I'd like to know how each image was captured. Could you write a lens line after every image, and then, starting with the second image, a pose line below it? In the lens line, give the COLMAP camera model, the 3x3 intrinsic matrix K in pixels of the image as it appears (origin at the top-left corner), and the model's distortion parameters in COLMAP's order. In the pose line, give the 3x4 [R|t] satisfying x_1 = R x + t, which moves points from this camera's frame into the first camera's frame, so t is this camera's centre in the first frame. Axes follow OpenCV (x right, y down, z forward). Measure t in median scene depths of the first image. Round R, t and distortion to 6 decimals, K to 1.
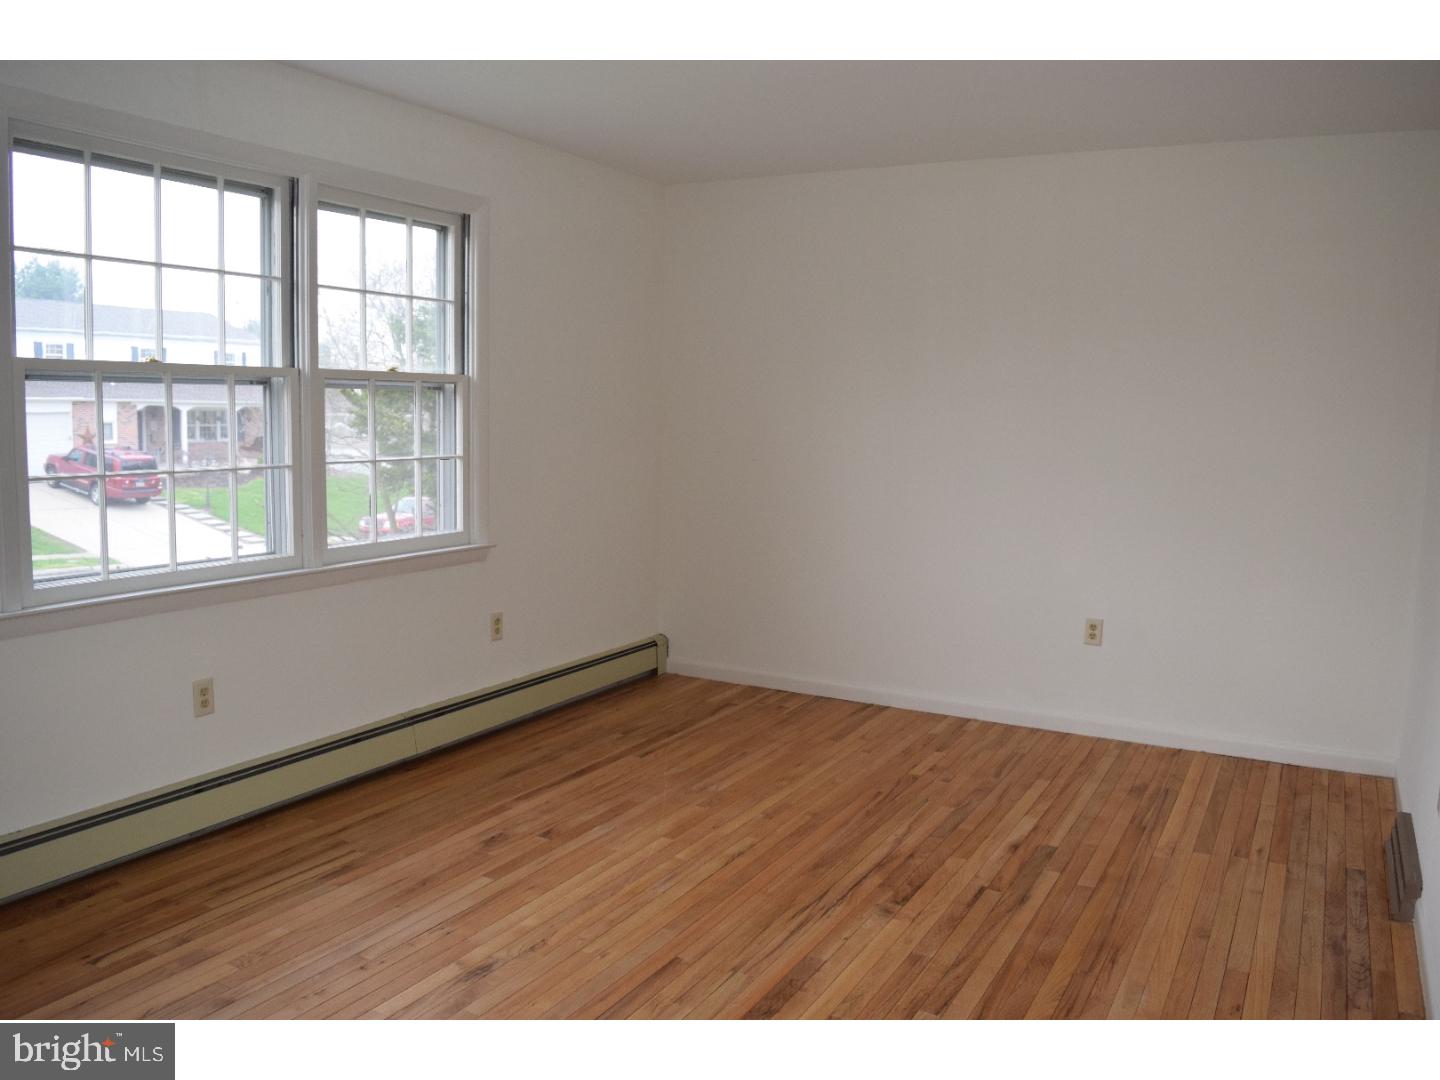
lens RADIAL K [[1166.1, 0, 720.0], [0, 1166.1, 540.0], [0, 0, 1]] dist [-0.082477, 0.006661]
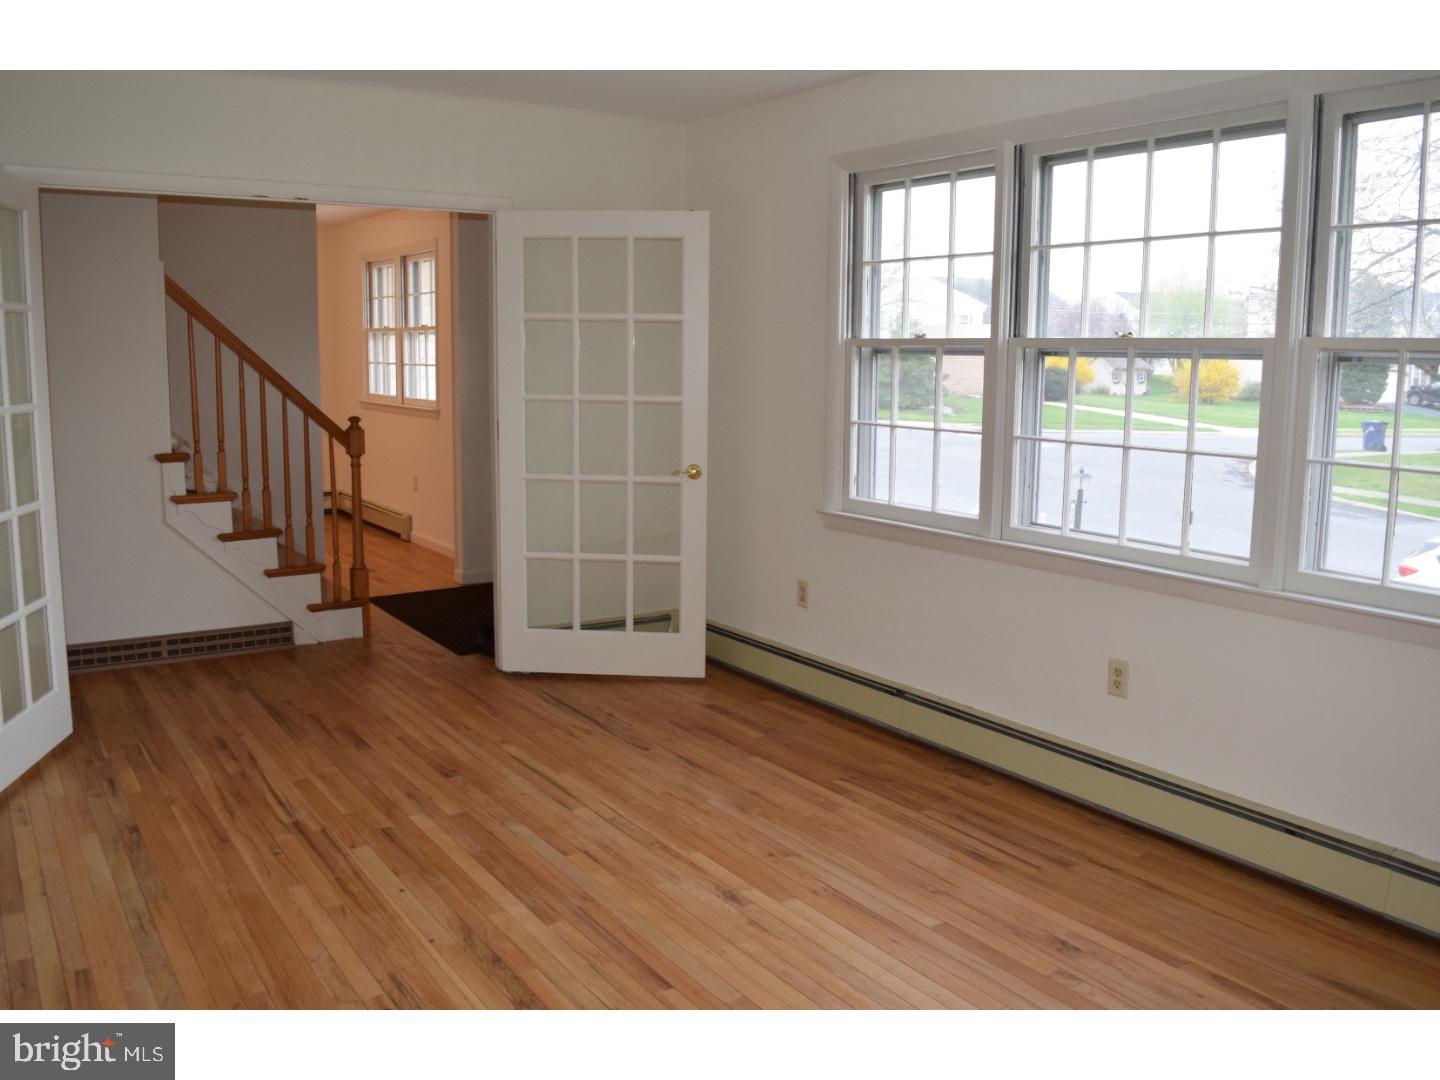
lens RADIAL K [[1166.1, 0, 720.0], [0, 1166.1, 540.0], [0, 0, 1]] dist [-0.082477, 0.006661]
pose [[-0.462504, 0.109697, -0.879805, 0.599967], [-0.120992, 0.975225, 0.185198, -0.127669], [0.878323, 0.192104, -0.437772, 1.177613]]
